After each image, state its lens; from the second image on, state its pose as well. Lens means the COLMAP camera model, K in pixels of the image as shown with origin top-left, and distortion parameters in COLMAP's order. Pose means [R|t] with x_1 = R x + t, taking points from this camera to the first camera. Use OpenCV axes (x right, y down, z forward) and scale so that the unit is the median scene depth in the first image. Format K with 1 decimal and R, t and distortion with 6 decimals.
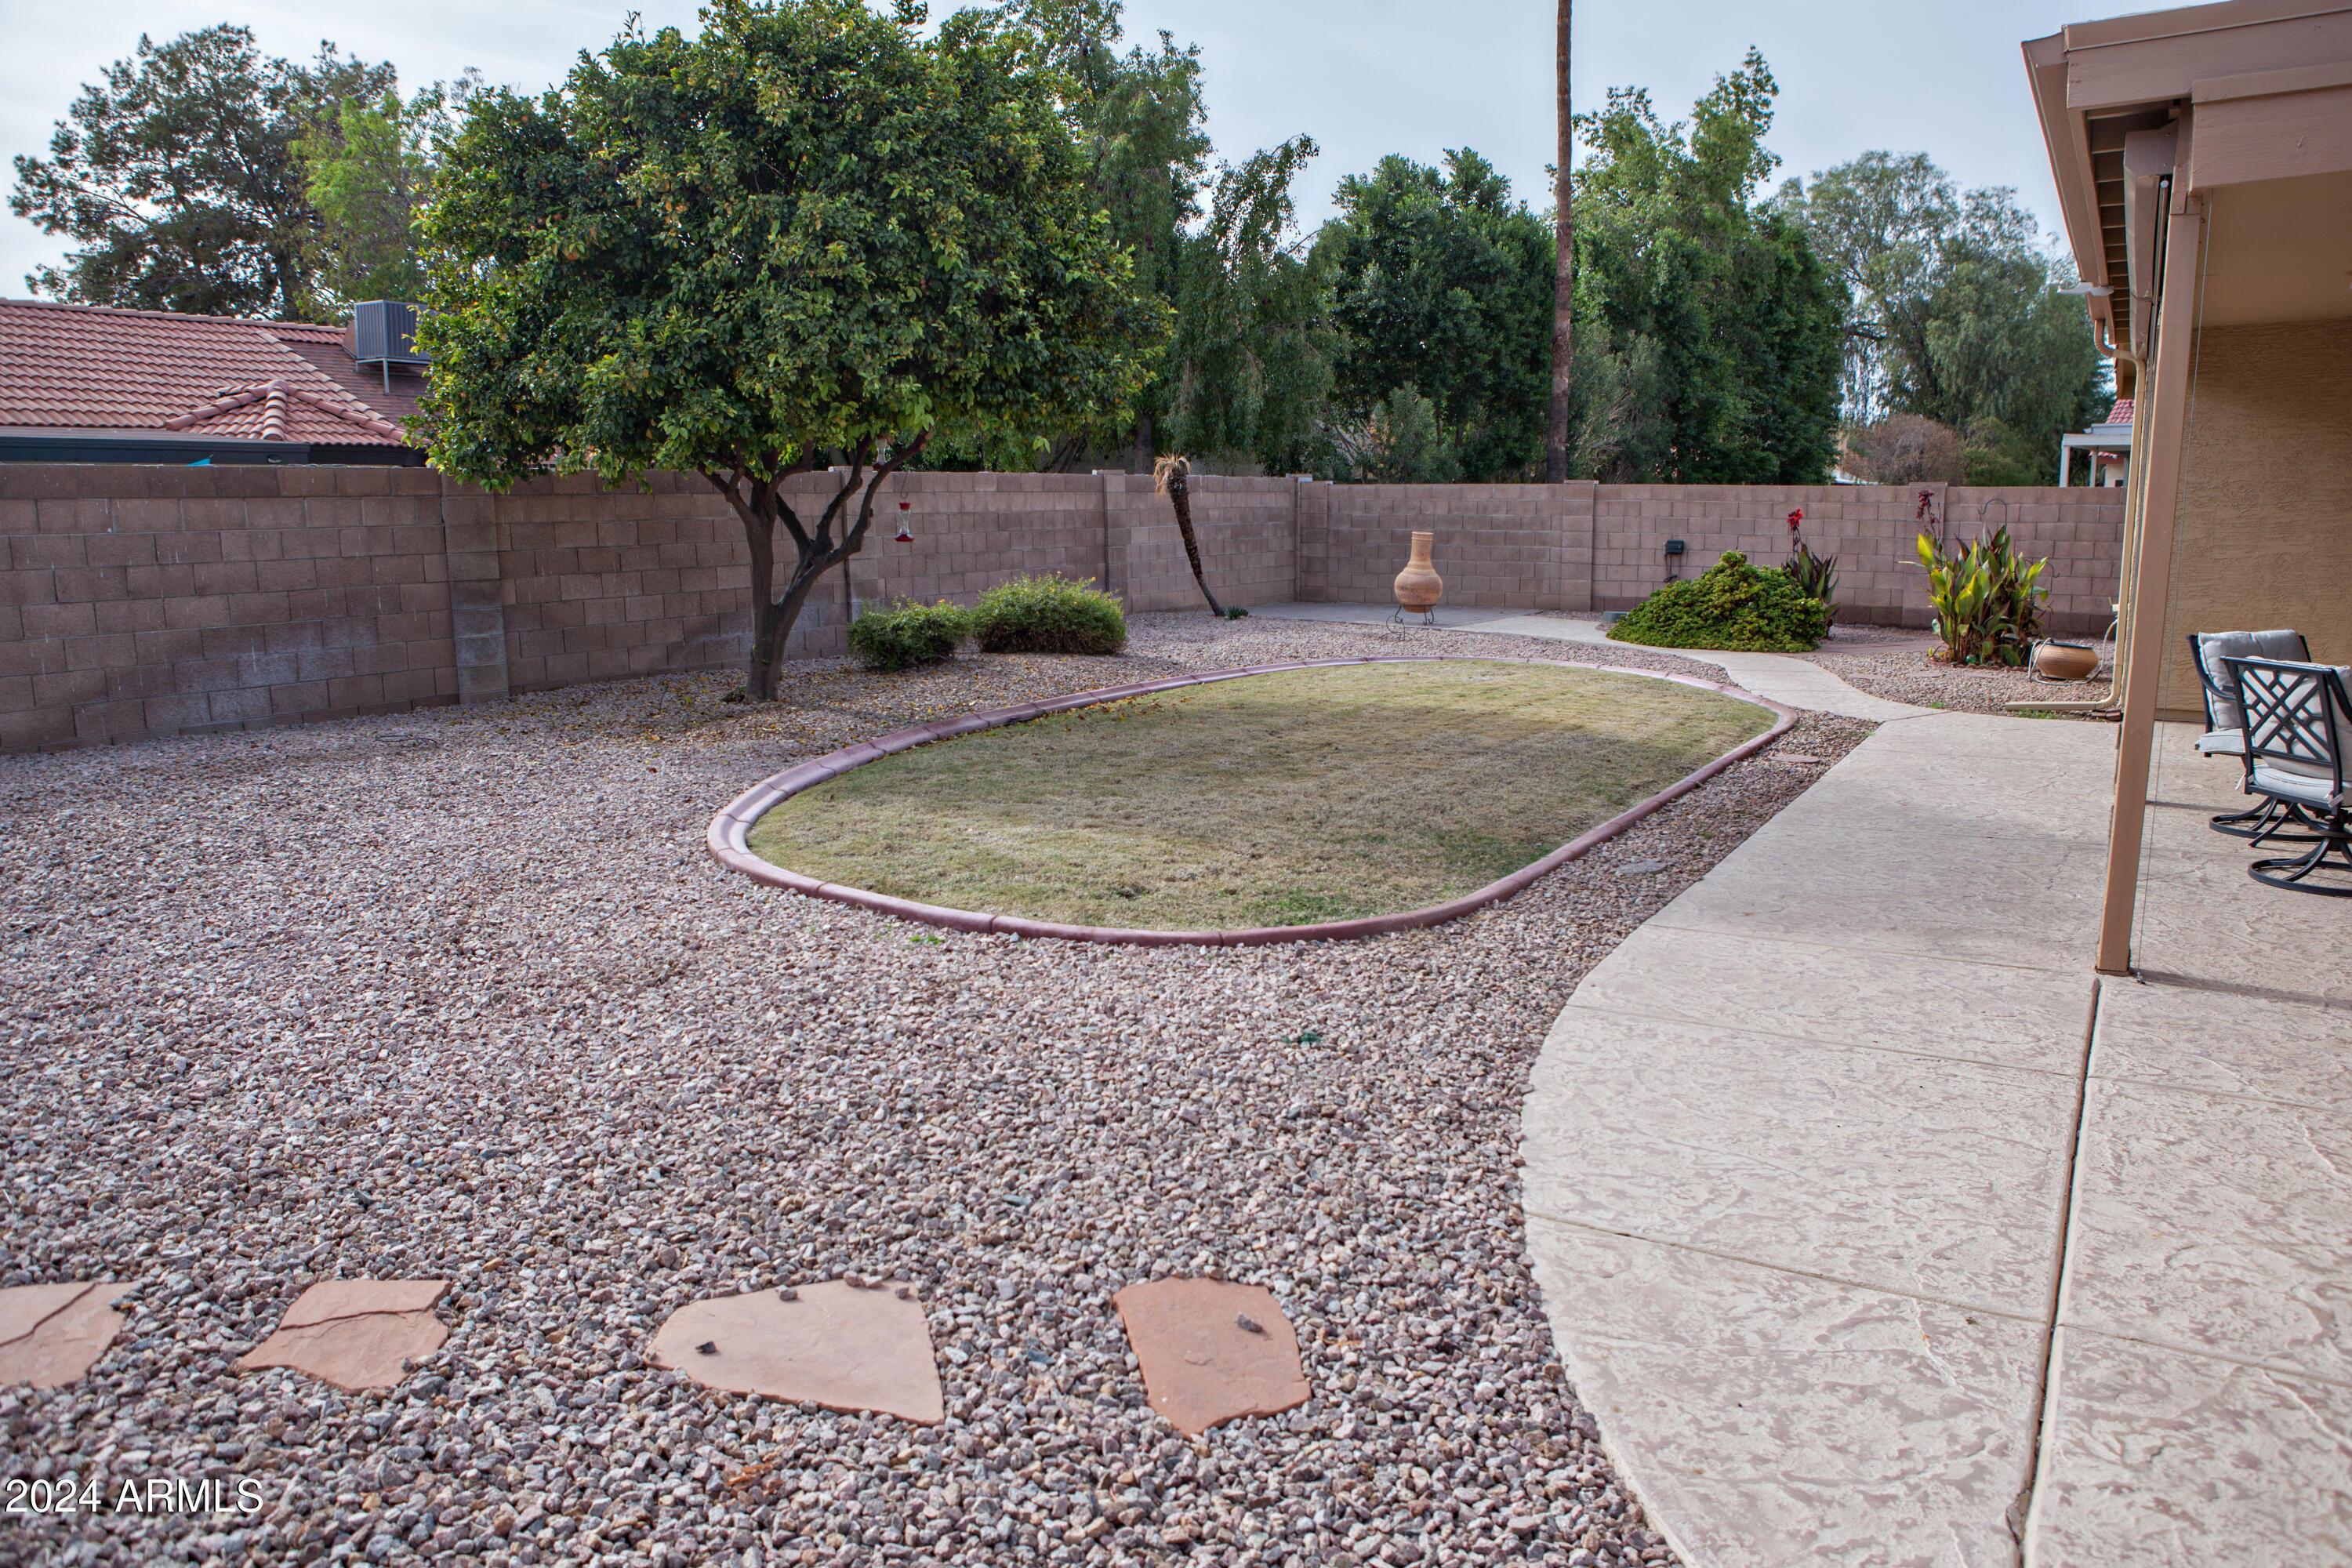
lens RADIAL K [[1629.5, 0, 1176.0], [0, 1629.5, 784.0], [0, 0, 1]] dist [-0.112488, 0.101786]
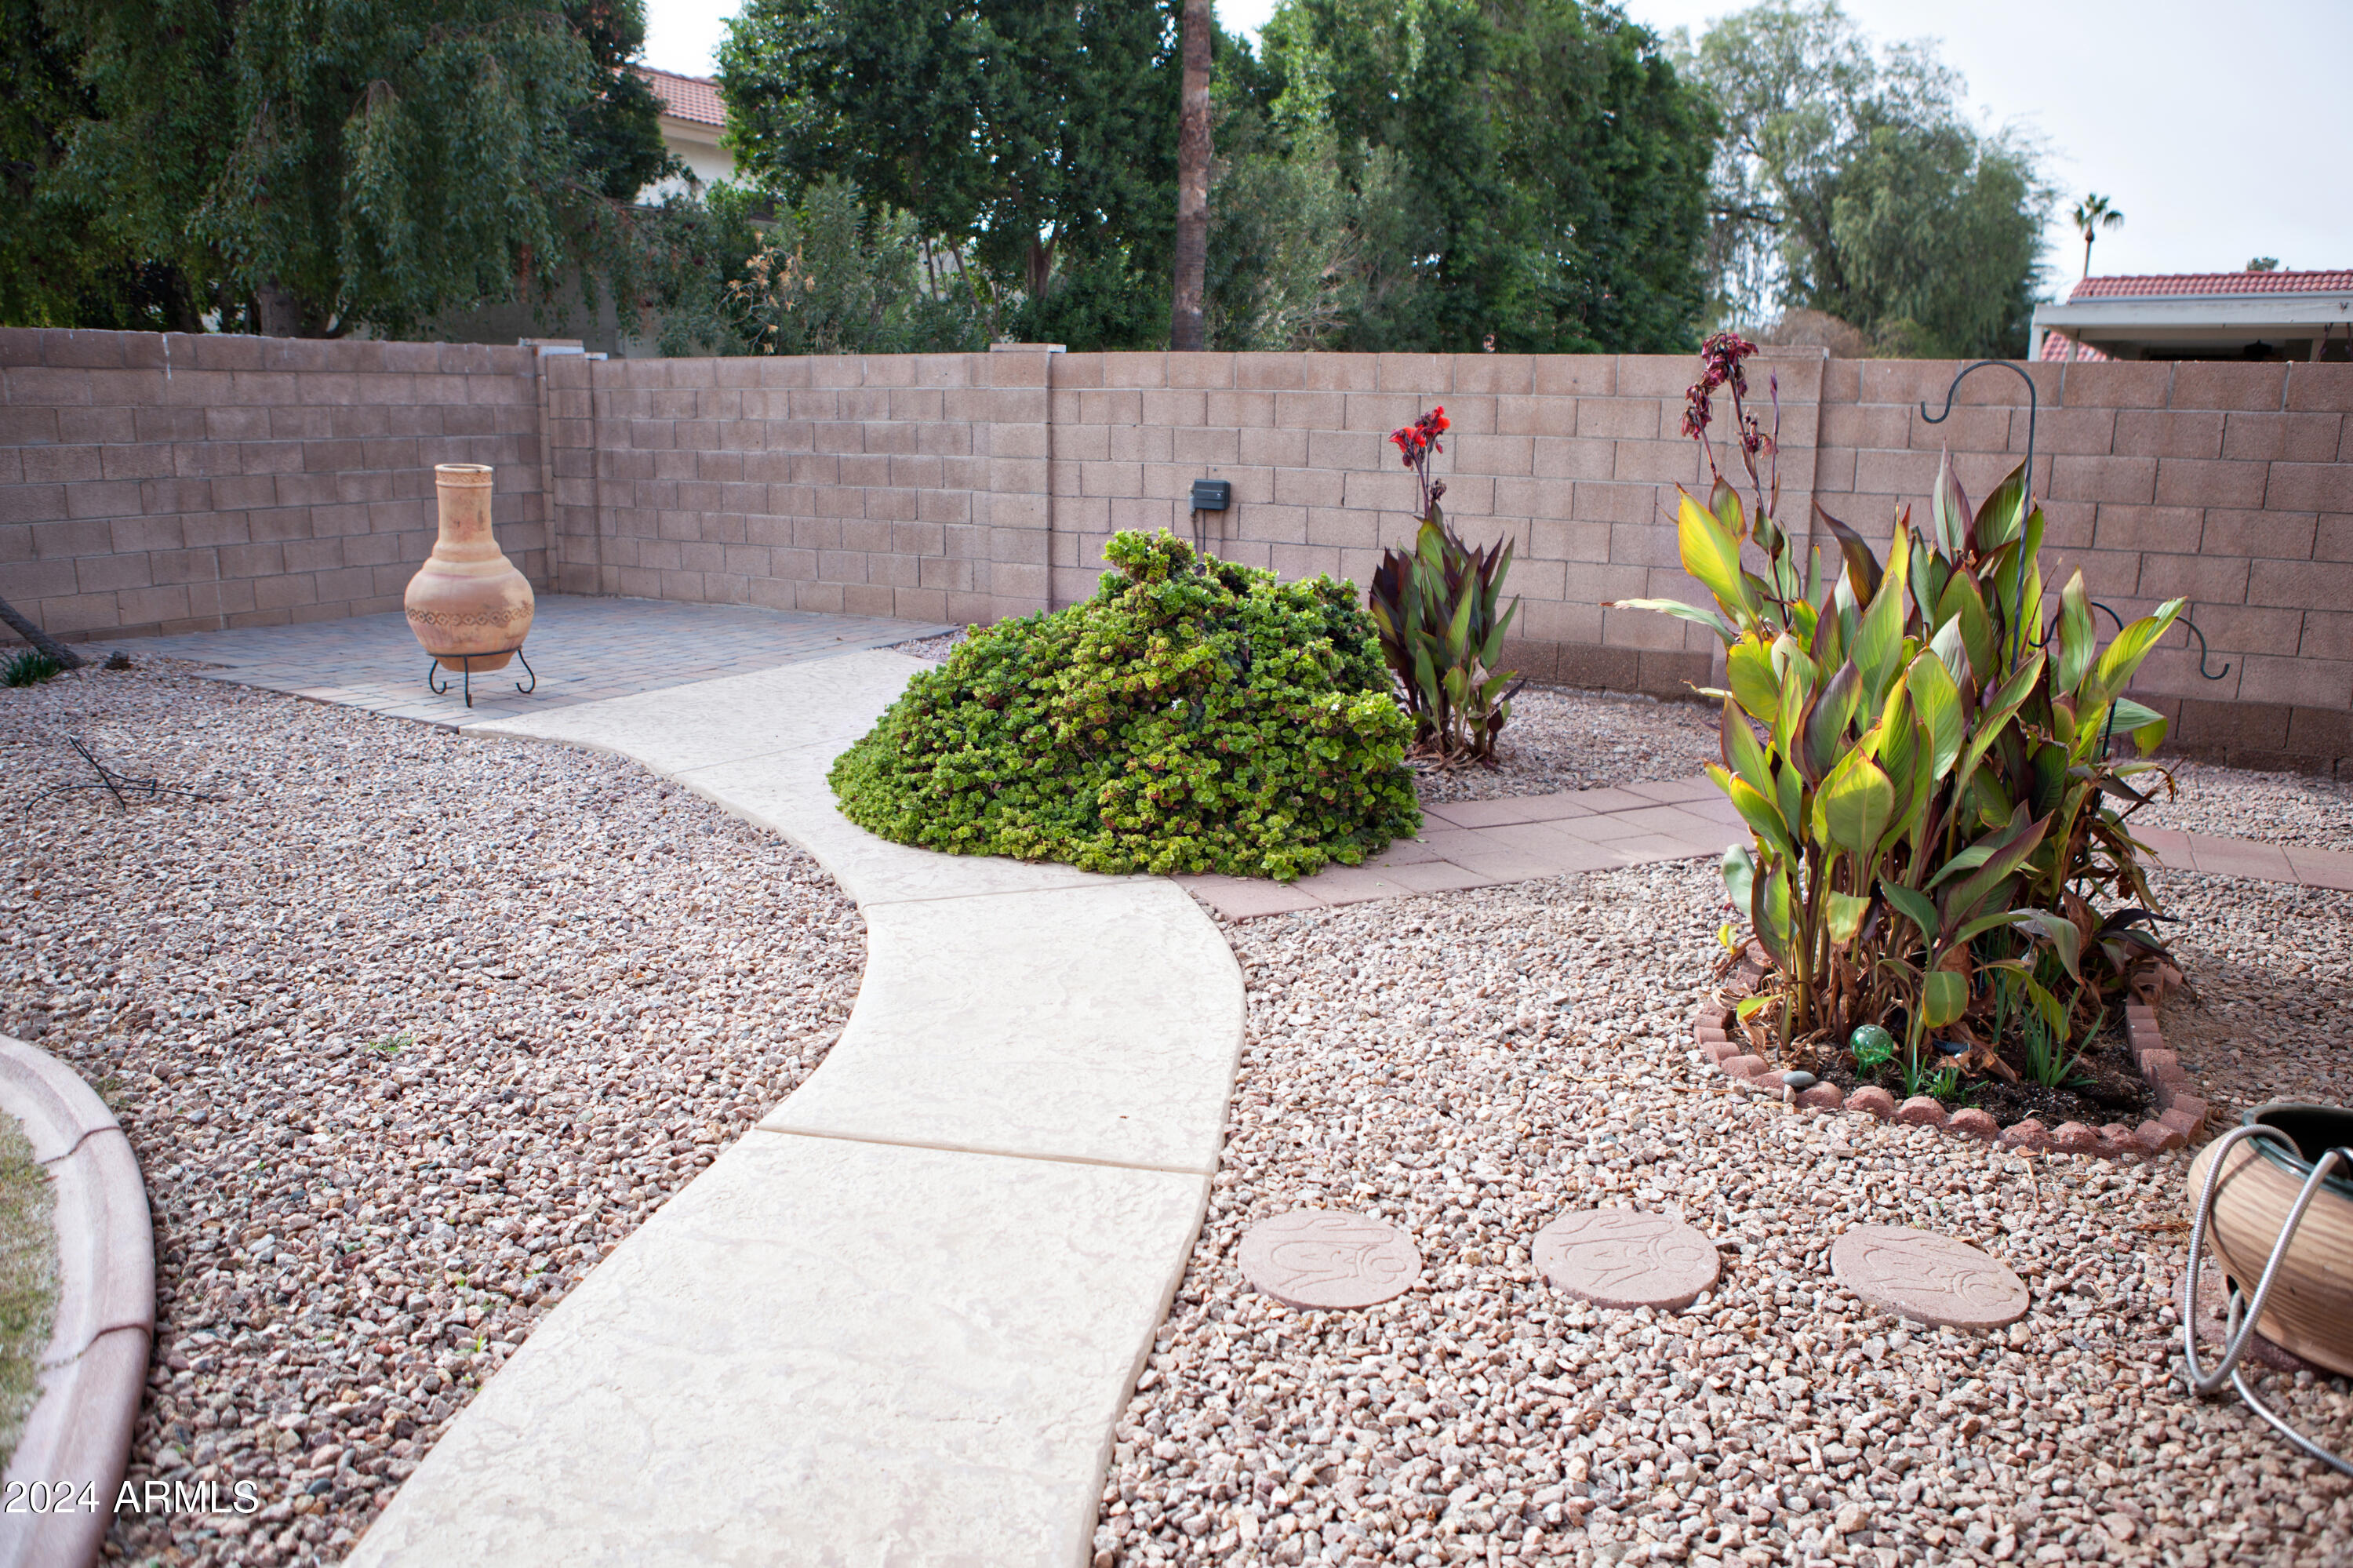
lens RADIAL K [[1630.2, 0, 1176.5], [0, 1630.2, 784.0], [0, 0, 1]] dist [-0.112488, 0.101786]
pose [[0.998538, 0.005130, 0.053810, 0.176783], [-0.007904, 0.998643, 0.051475, -0.058675], [-0.053472, -0.051825, 0.997224, 0.355629]]
